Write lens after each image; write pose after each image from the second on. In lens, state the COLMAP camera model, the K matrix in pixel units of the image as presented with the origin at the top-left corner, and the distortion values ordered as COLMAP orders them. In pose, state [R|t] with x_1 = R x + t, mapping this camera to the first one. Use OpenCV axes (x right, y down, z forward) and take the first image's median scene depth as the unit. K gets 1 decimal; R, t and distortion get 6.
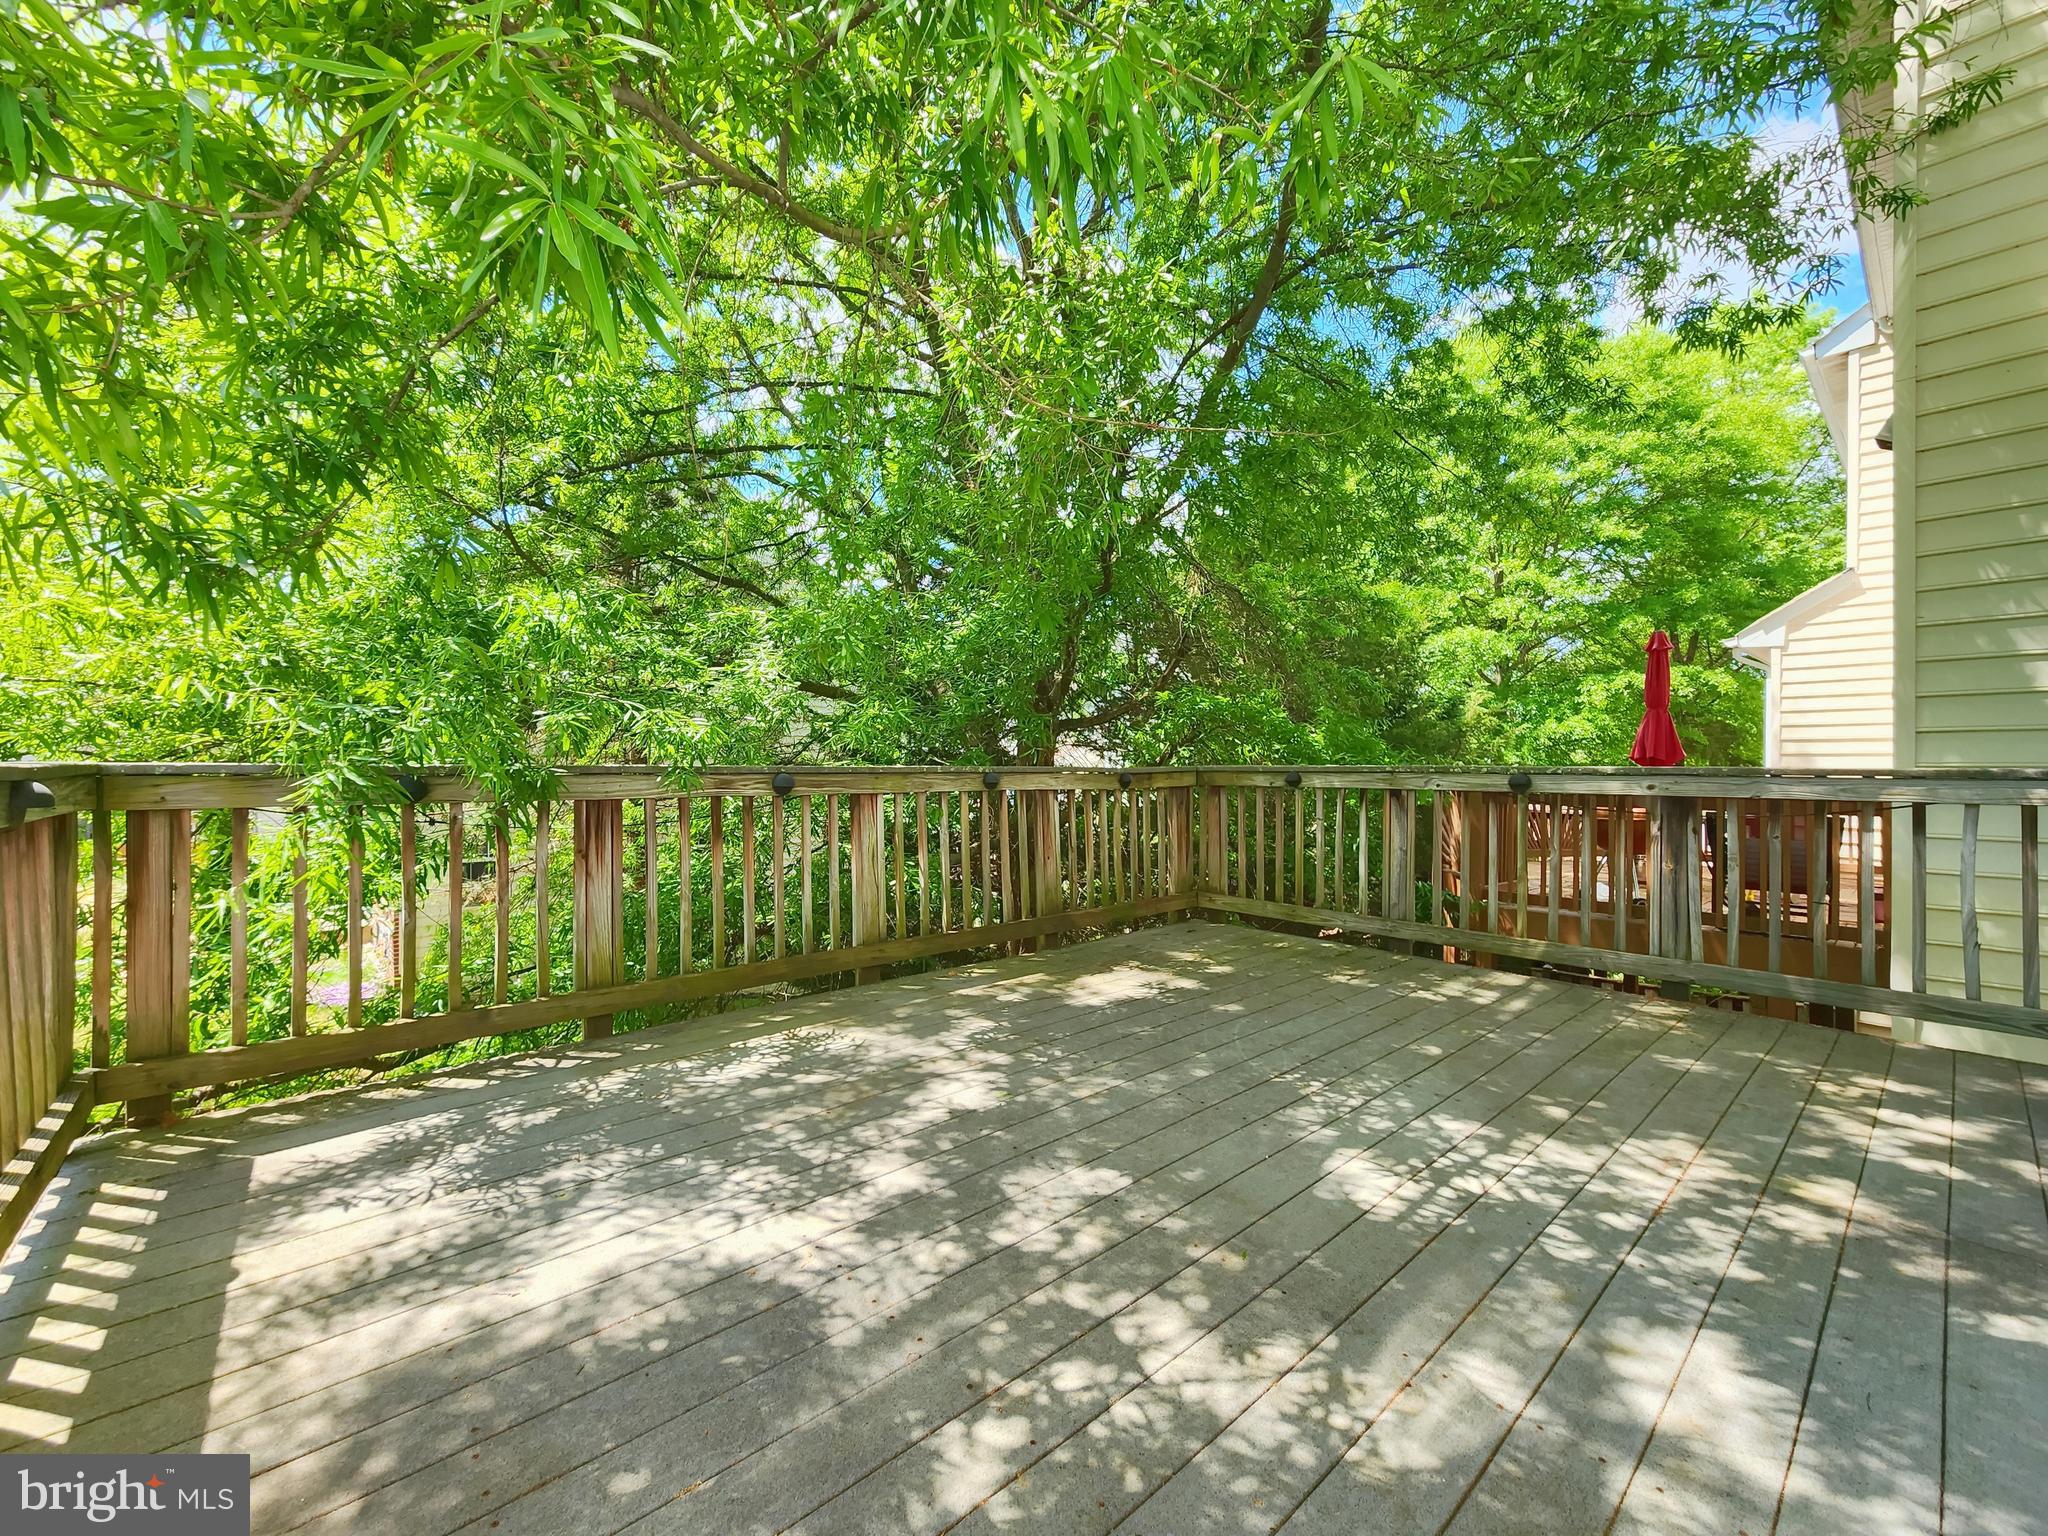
lens RADIAL K [[822.1, 0, 1023.5], [0, 822.1, 773.5], [0, 0, 1]] dist [-0.004533, -0.000344]
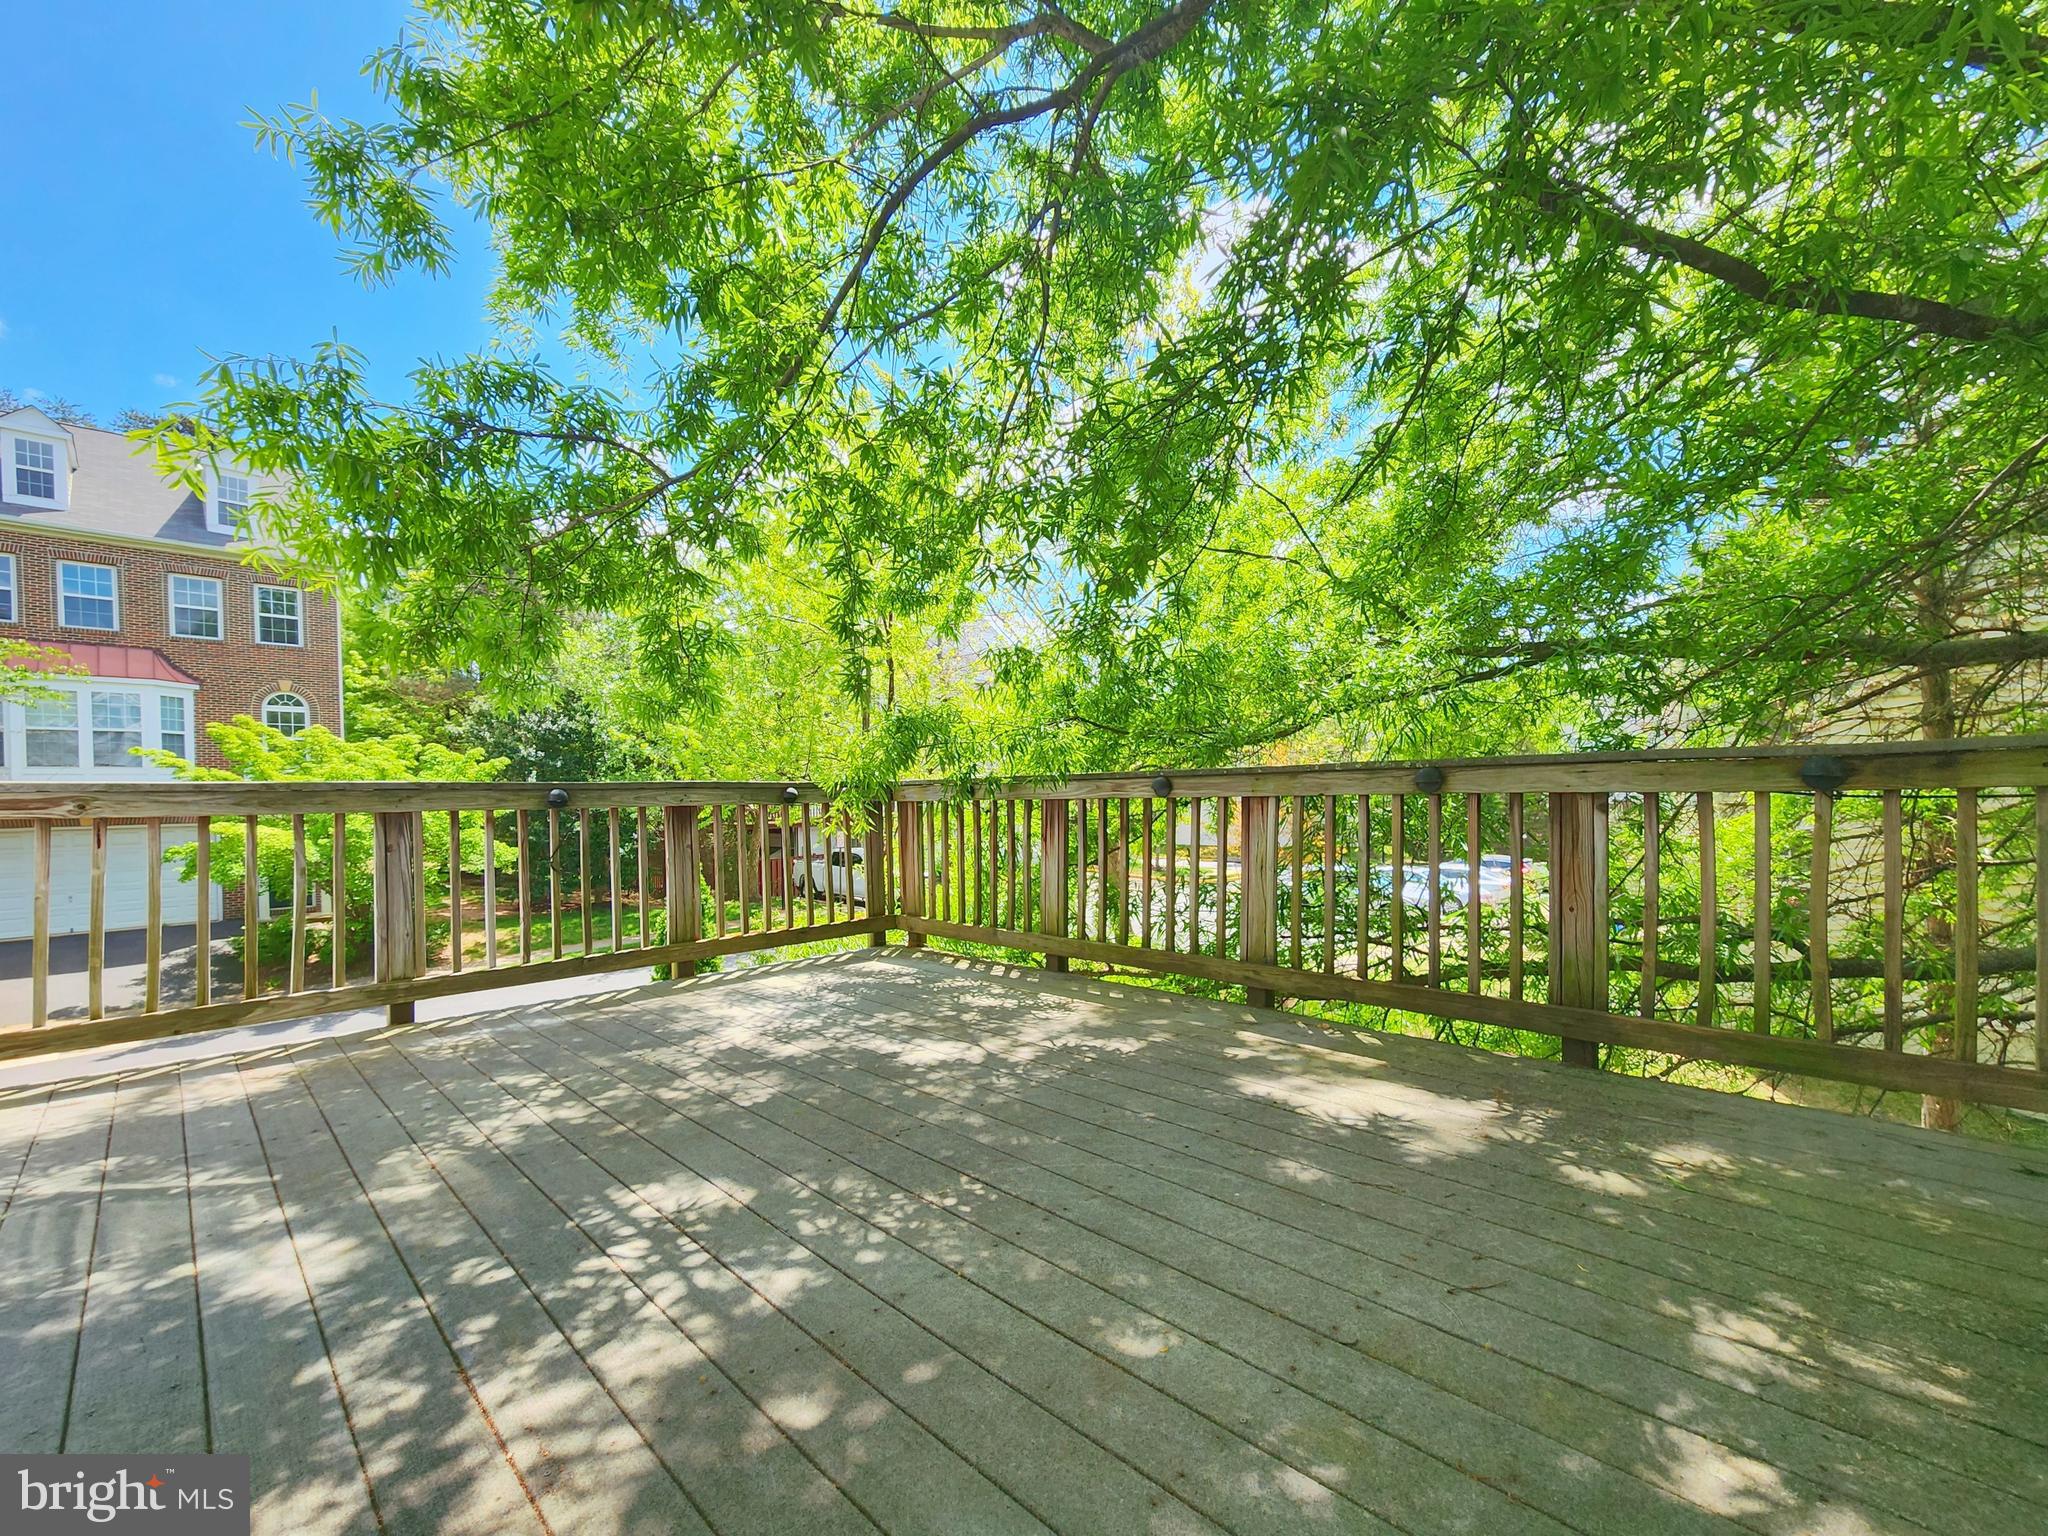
lens RADIAL K [[822.1, 0, 1023.6], [0, 822.1, 787.0], [0, 0, 1]] dist [-0.004533, -0.000344]
pose [[0.089468, -0.010441, -0.995935, 1.359318], [0.012081, 0.999883, -0.009397, 0.028909], [0.995916, -0.011191, 0.089583, 1.263233]]
